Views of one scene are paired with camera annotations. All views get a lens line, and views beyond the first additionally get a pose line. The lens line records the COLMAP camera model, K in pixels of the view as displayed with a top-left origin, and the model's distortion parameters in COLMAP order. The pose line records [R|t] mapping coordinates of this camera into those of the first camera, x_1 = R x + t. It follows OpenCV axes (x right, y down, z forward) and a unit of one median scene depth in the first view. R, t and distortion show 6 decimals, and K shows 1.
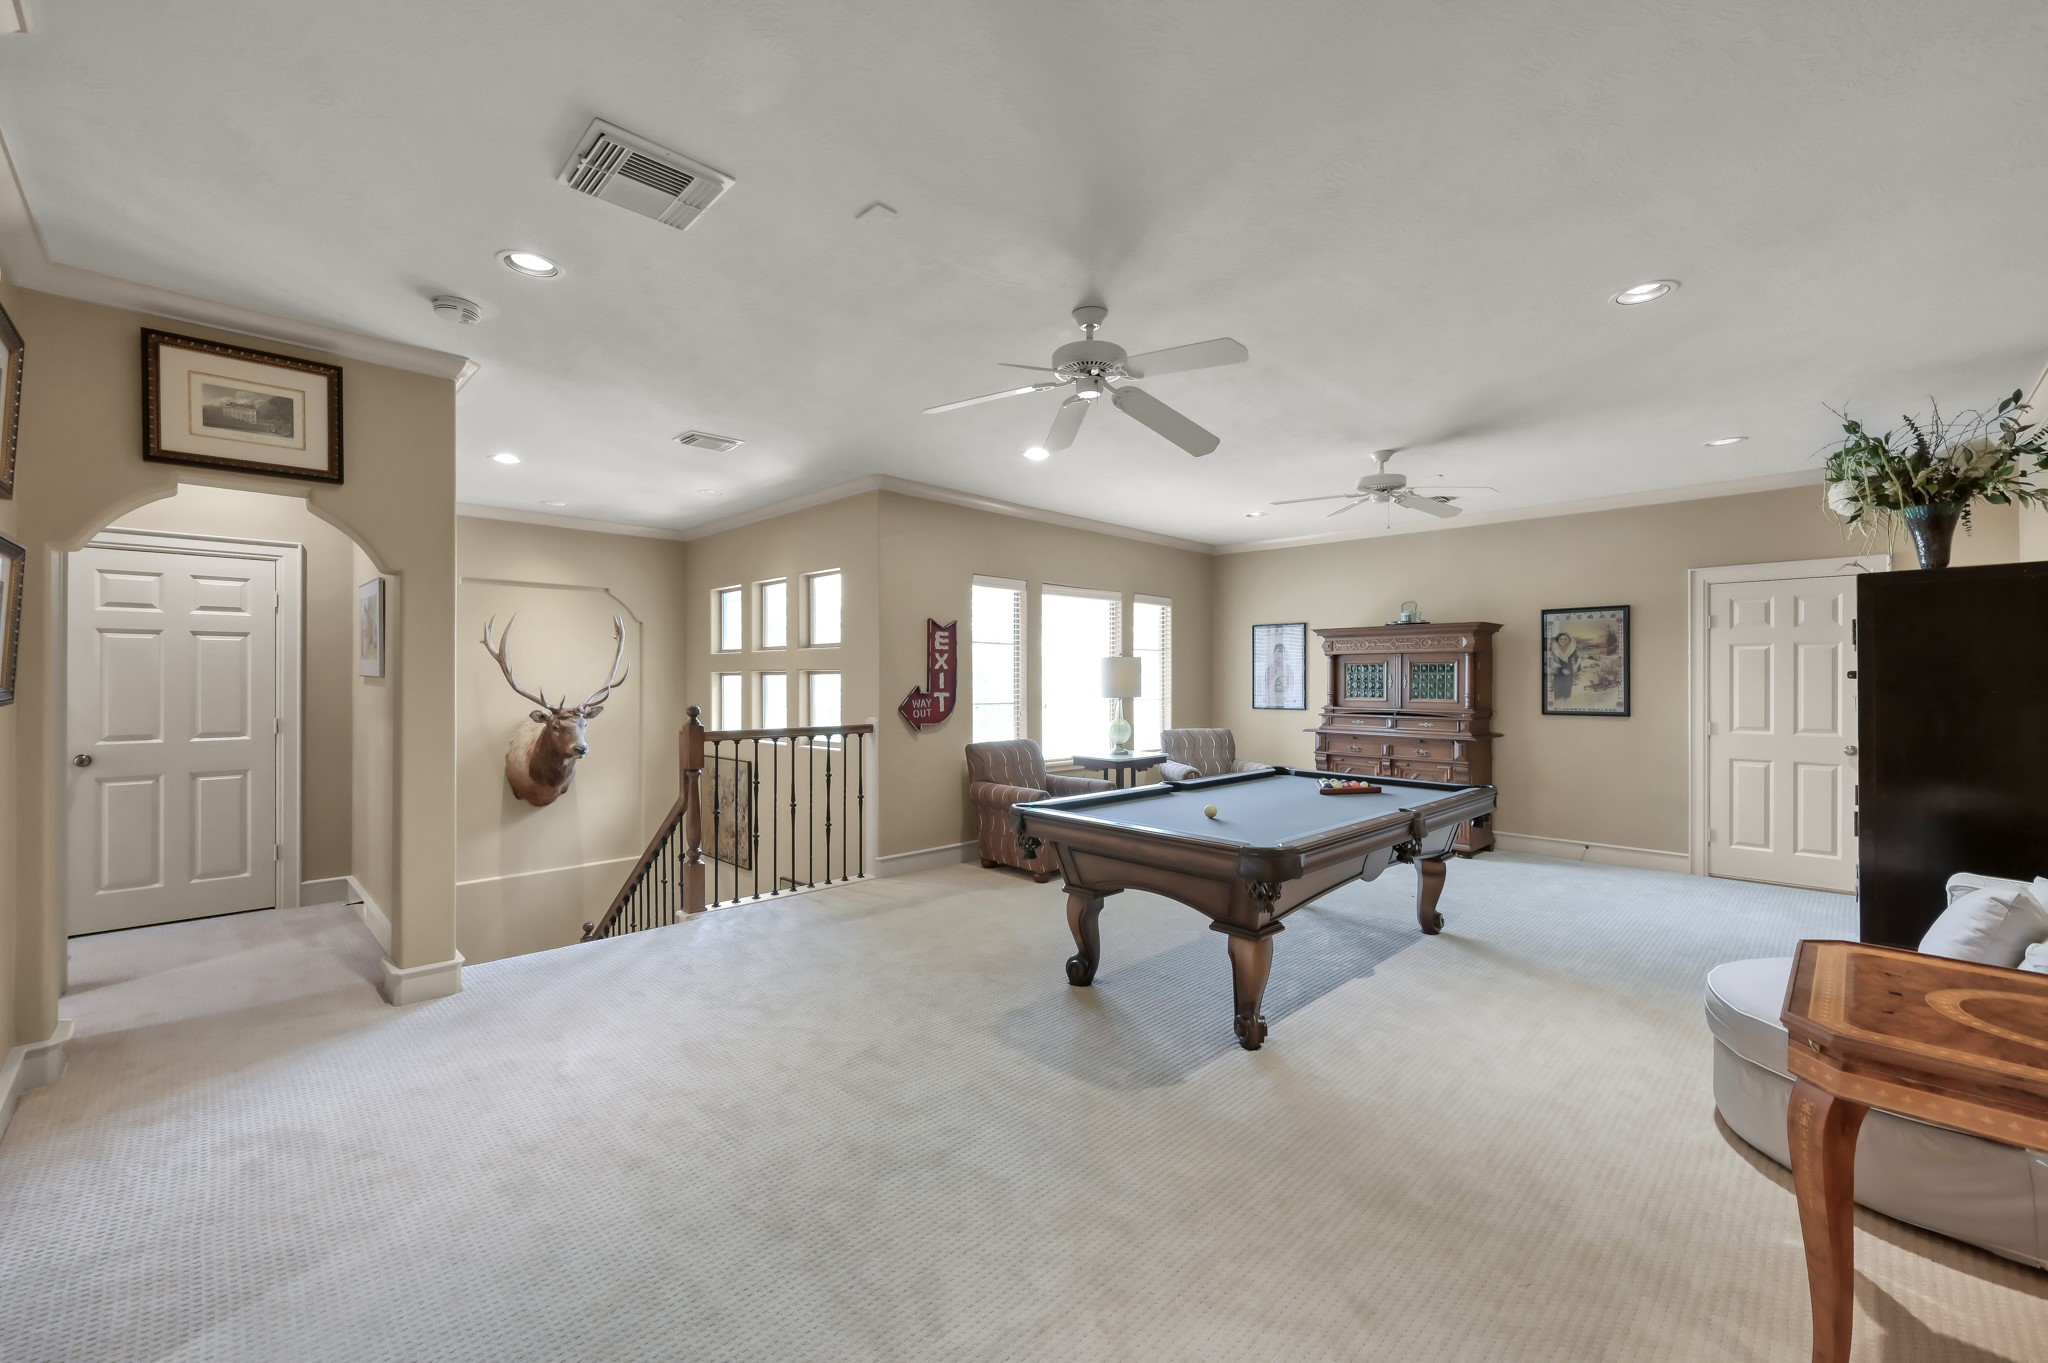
lens RADIAL K [[819.3, 0, 1019.1], [0, 819.3, 680.6], [0, 0, 1]] dist [-0.003733, 0.000133]
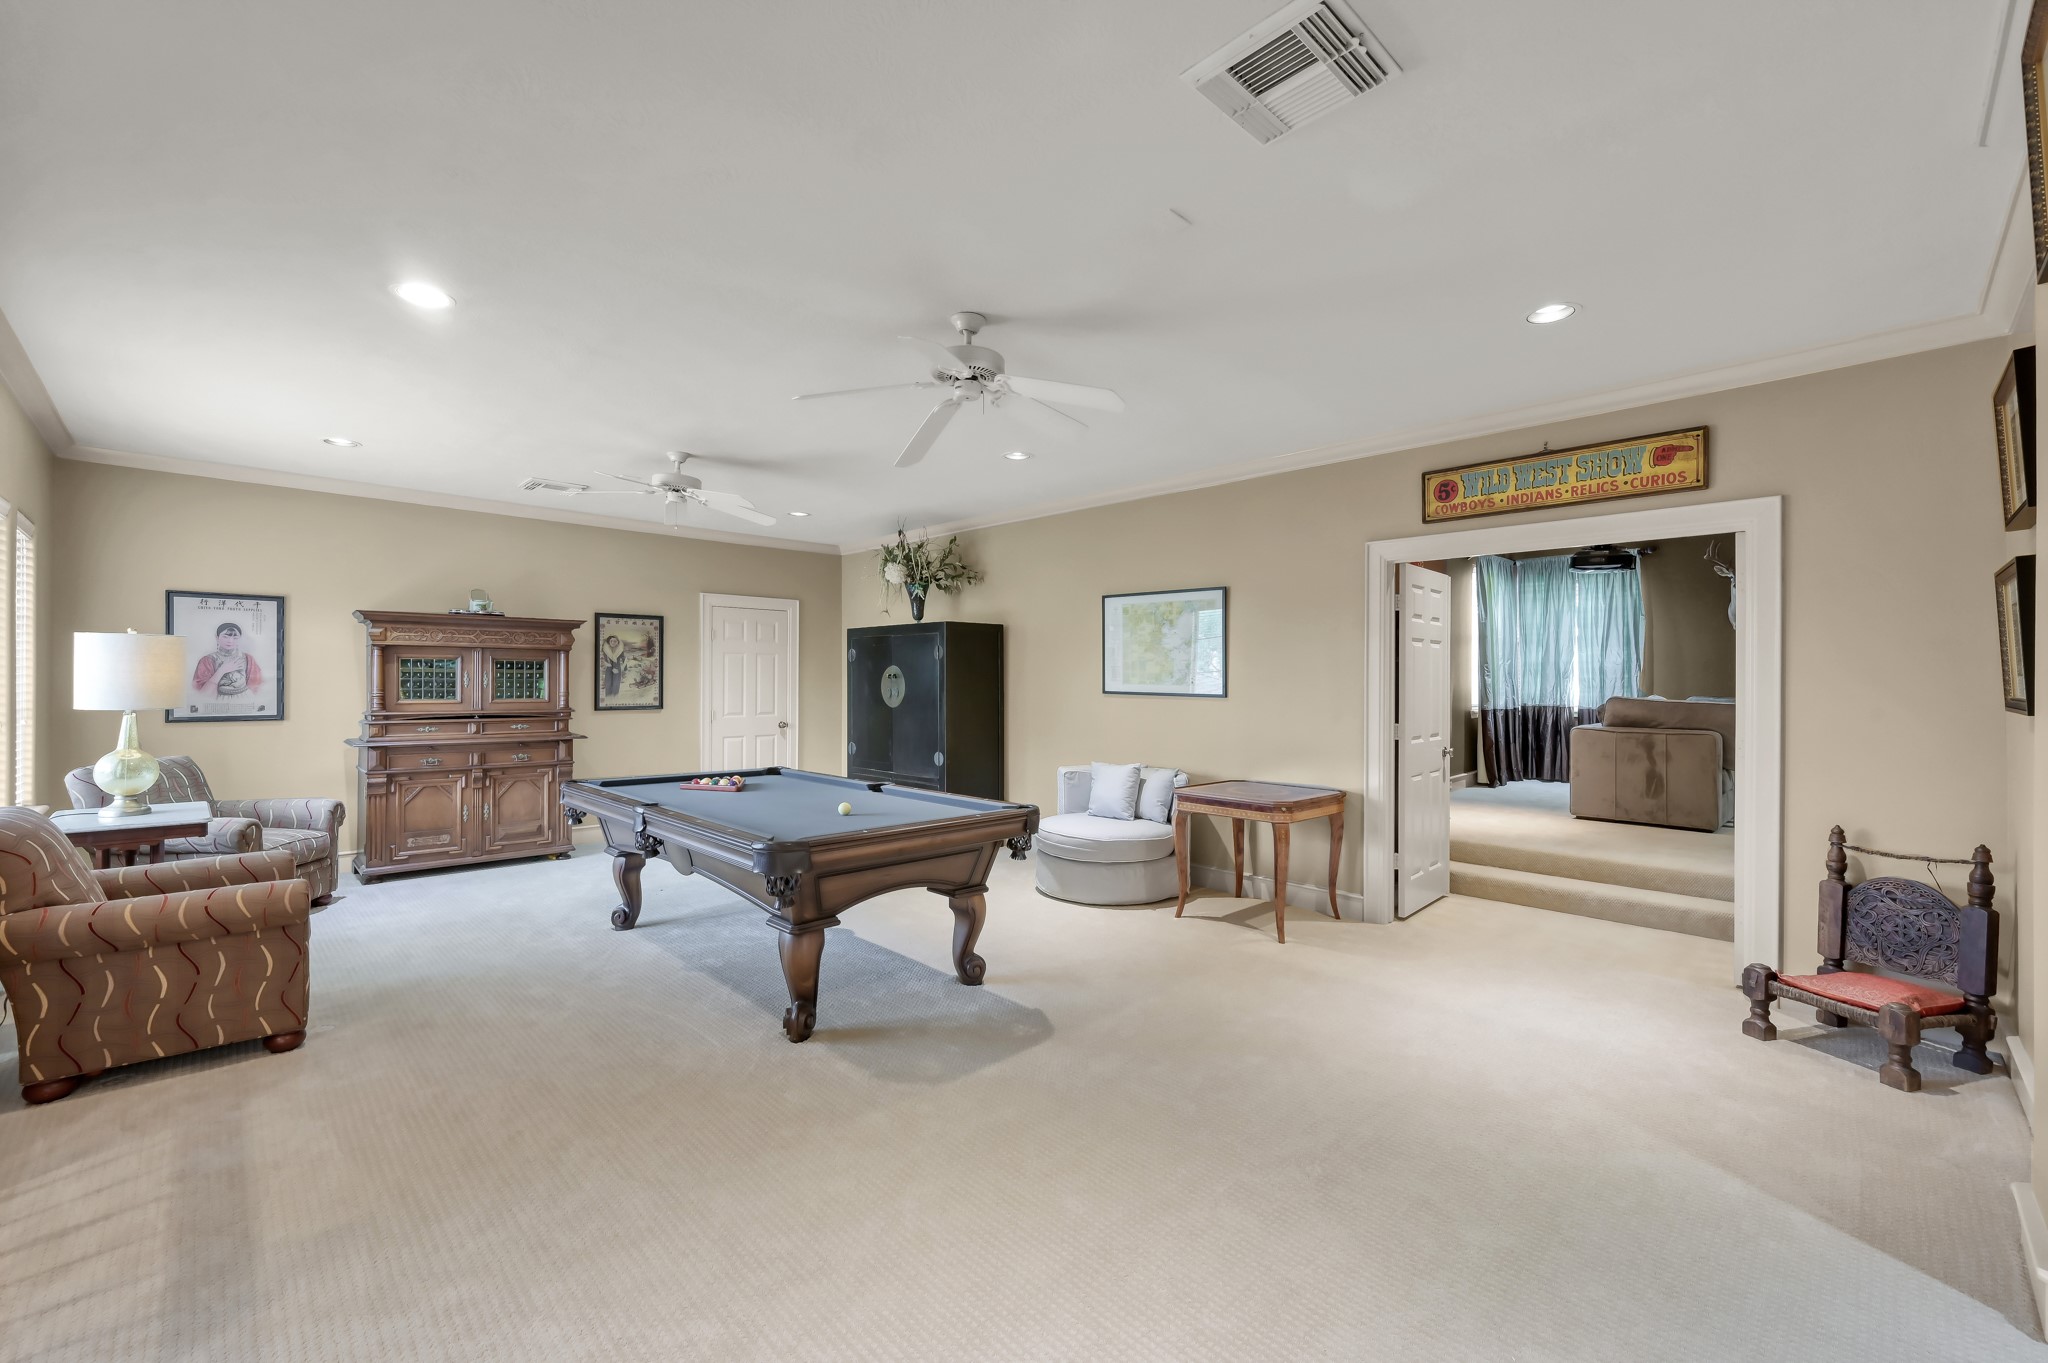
lens RADIAL K [[838.8, 0, 1019.8], [0, 838.8, 681.2], [0, 0, 1]] dist [-0.012103, -0.000282]
pose [[0.004124, -0.002046, 0.999989, -0.458140], [-0.001705, 0.999996, 0.002053, -0.000222], [-0.999990, -0.001714, 0.004120, 0.448298]]
